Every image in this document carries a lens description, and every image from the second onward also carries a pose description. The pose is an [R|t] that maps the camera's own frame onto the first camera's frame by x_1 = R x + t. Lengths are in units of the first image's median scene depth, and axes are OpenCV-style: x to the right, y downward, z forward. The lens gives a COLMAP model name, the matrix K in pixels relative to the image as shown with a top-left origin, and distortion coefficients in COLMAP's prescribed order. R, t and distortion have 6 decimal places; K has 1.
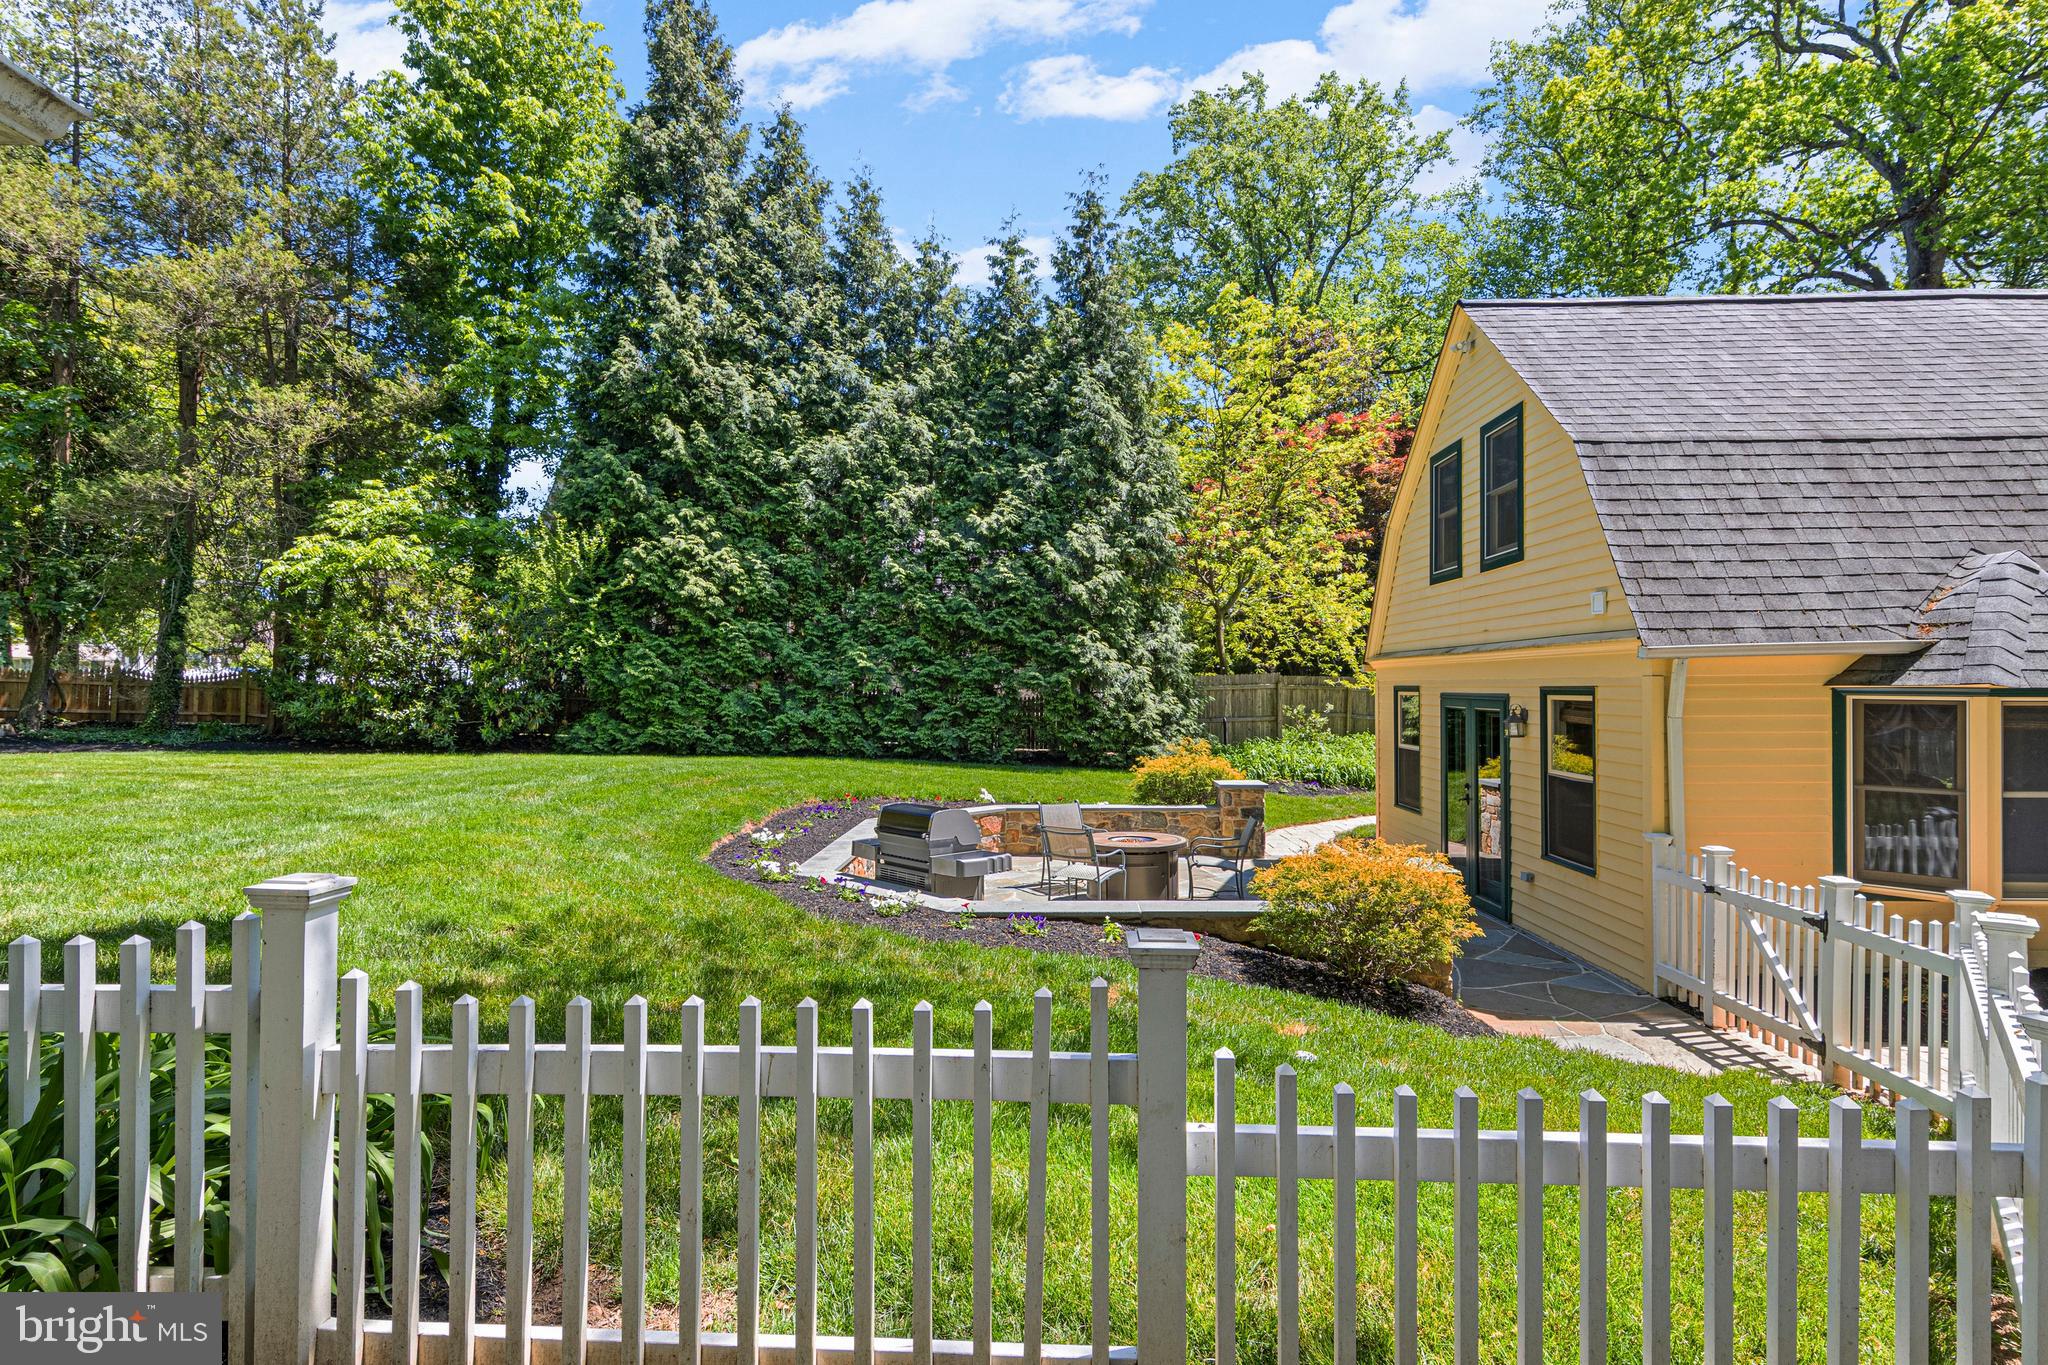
lens RADIAL K [[1055.2, 0, 993.9], [0, 1055.2, 683.3], [0, 0, 1]] dist [-0.004780, -0.000667]
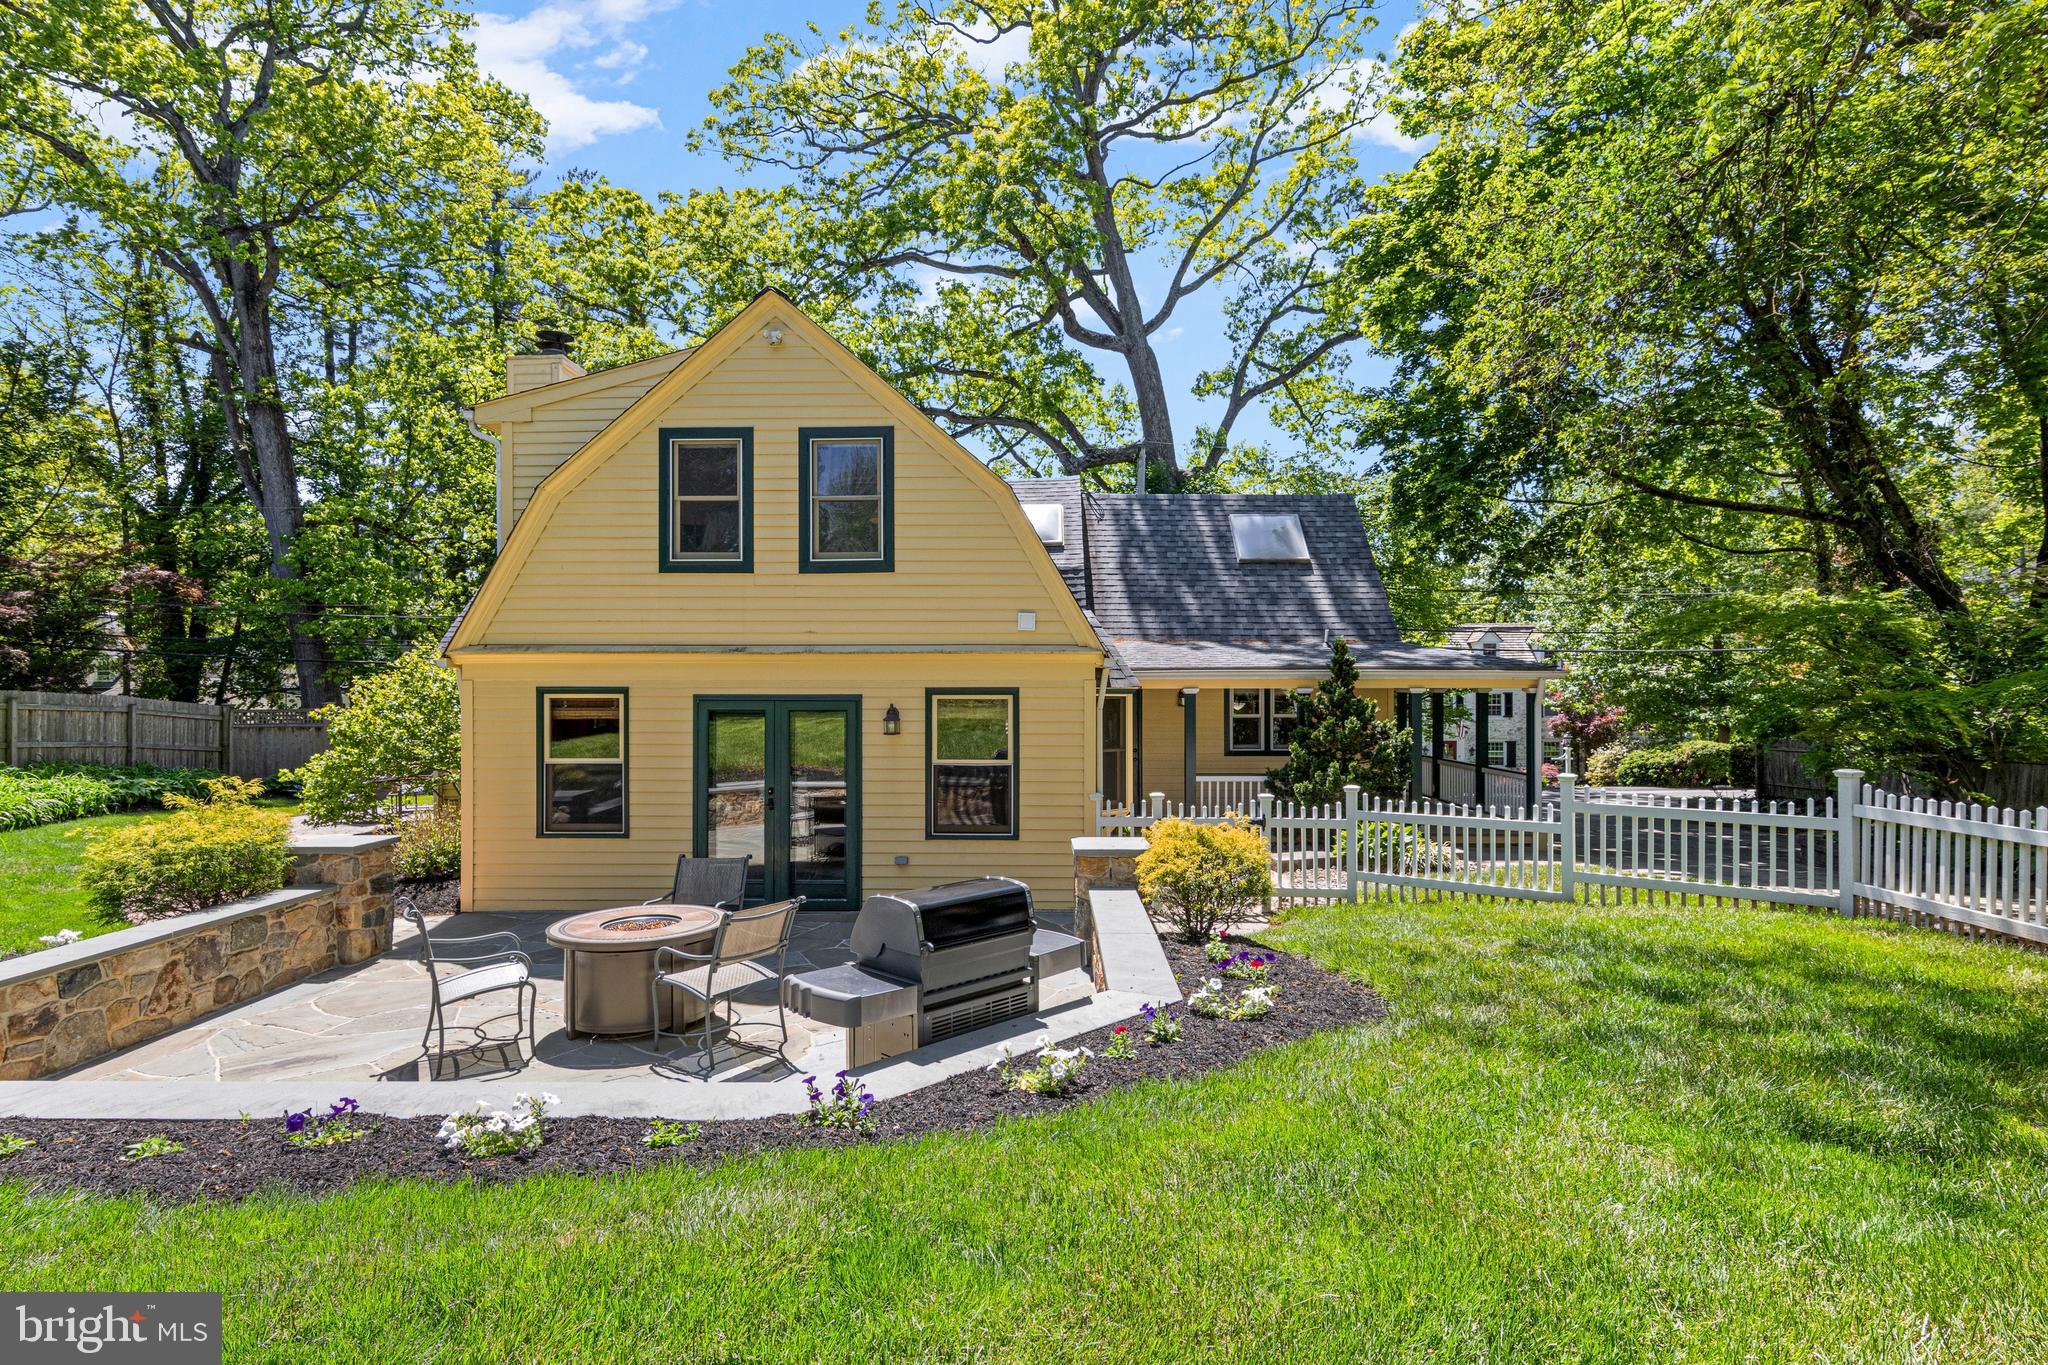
lens RADIAL K [[1044.0, 0, 1021.3], [0, 1044.0, 688.7], [0, 0, 1]] dist [0.017330, -0.002542]
pose [[-0.029723, 0.000647, 0.999558, -0.276138], [-0.005464, 0.999985, -0.000810, 0.002065], [-0.999543, -0.005486, -0.029719, 0.420877]]
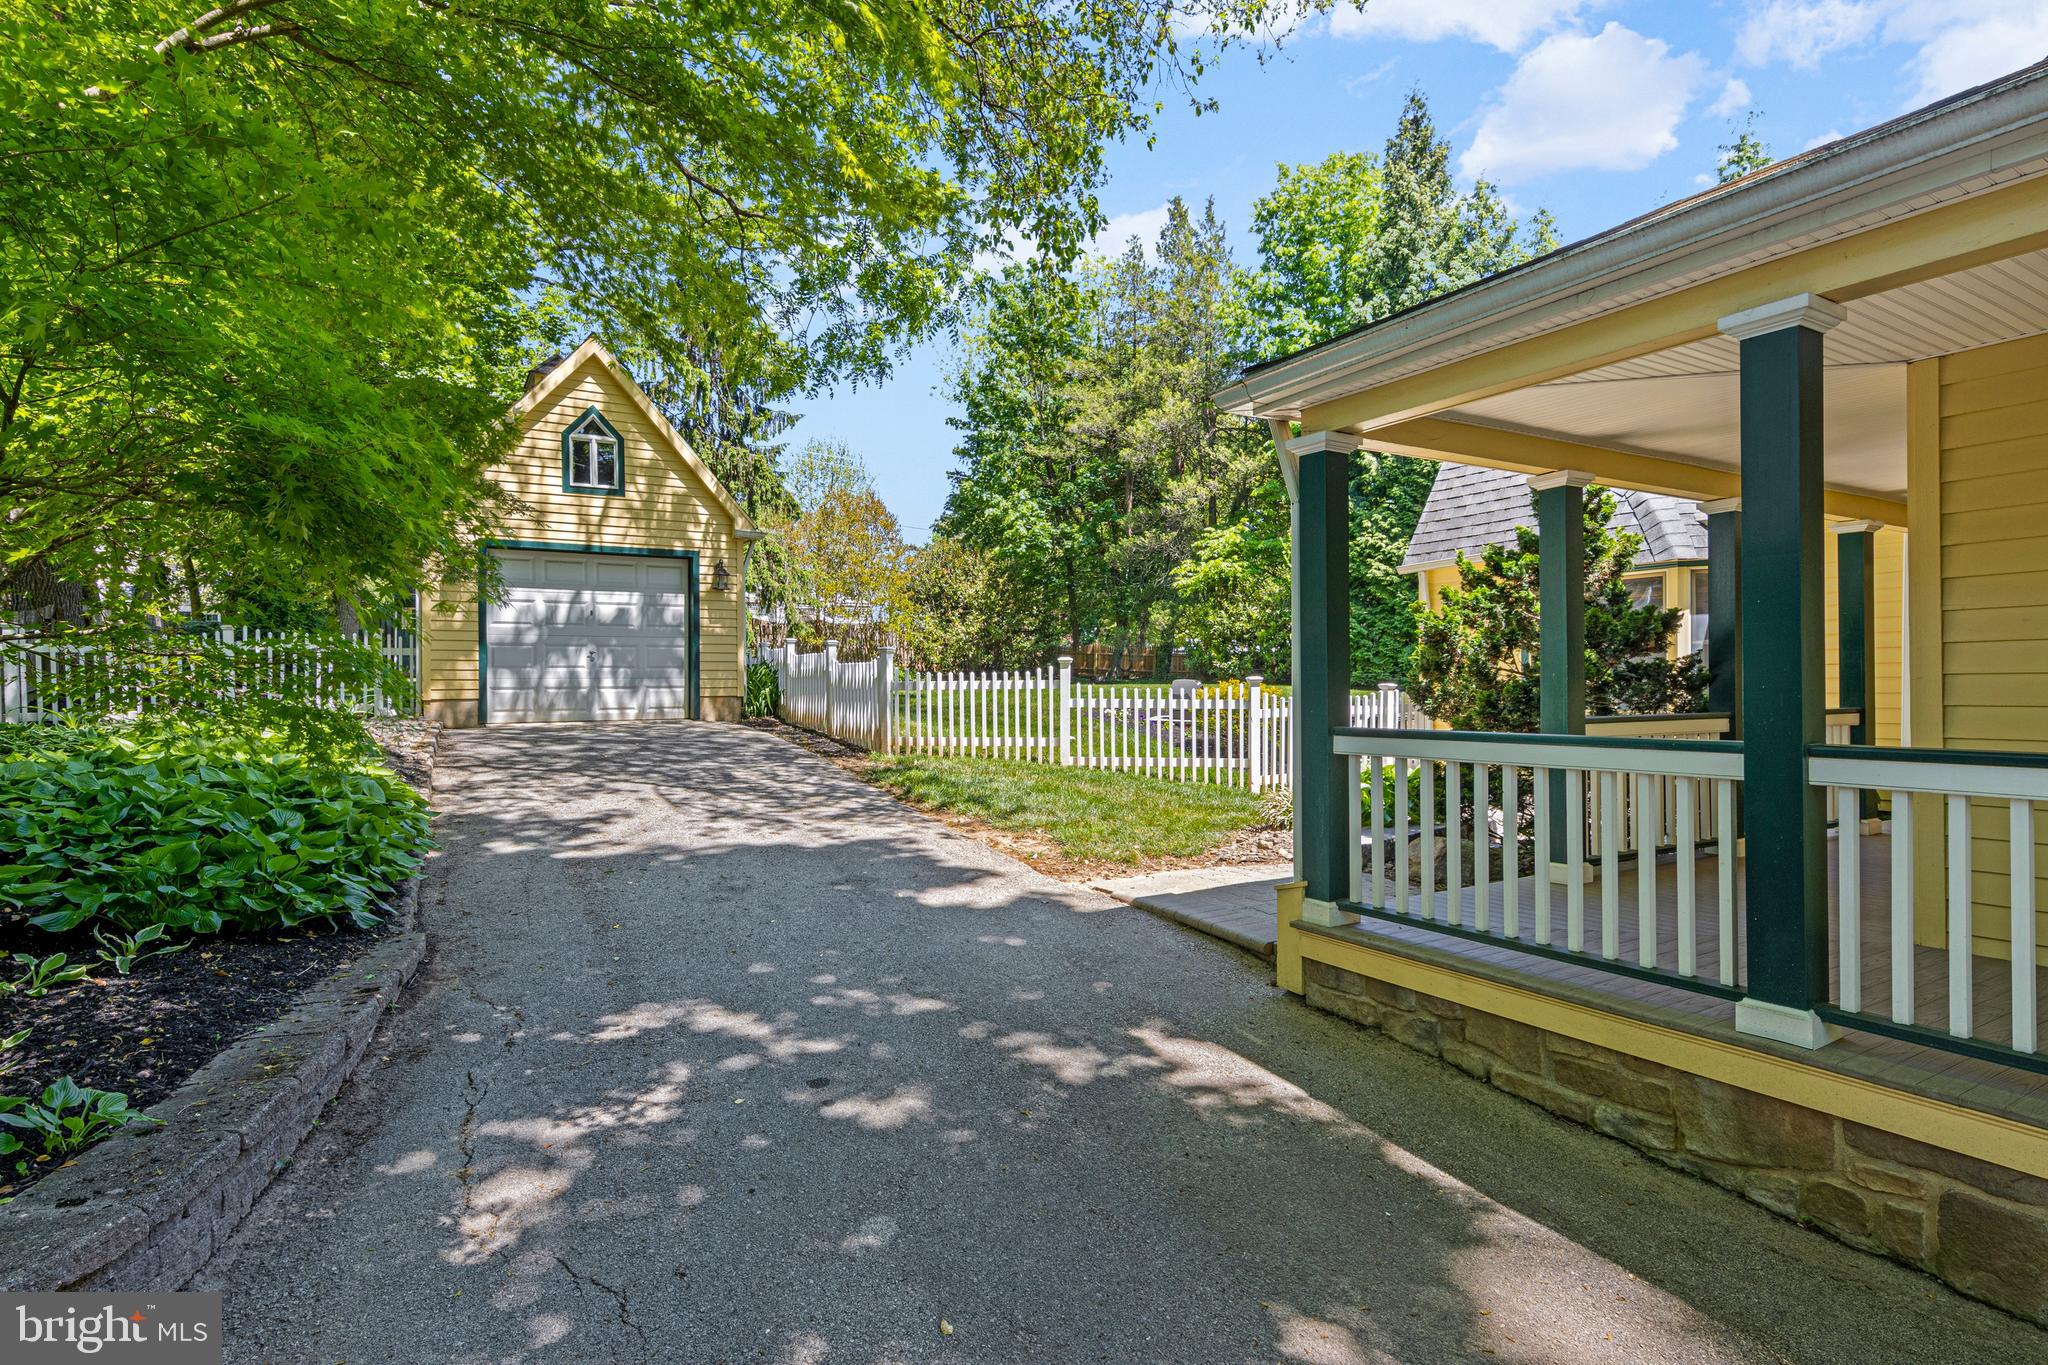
lens RADIAL K [[1044.0, 0, 1021.3], [0, 1044.0, 688.7], [0, 0, 1]] dist [0.017330, -0.002542]
pose [[0.546865, -0.000098, -0.837221, 0.577852], [0.014968, 0.999841, 0.009660, 0.040957], [0.837087, -0.017814, 0.546779, -0.134946]]
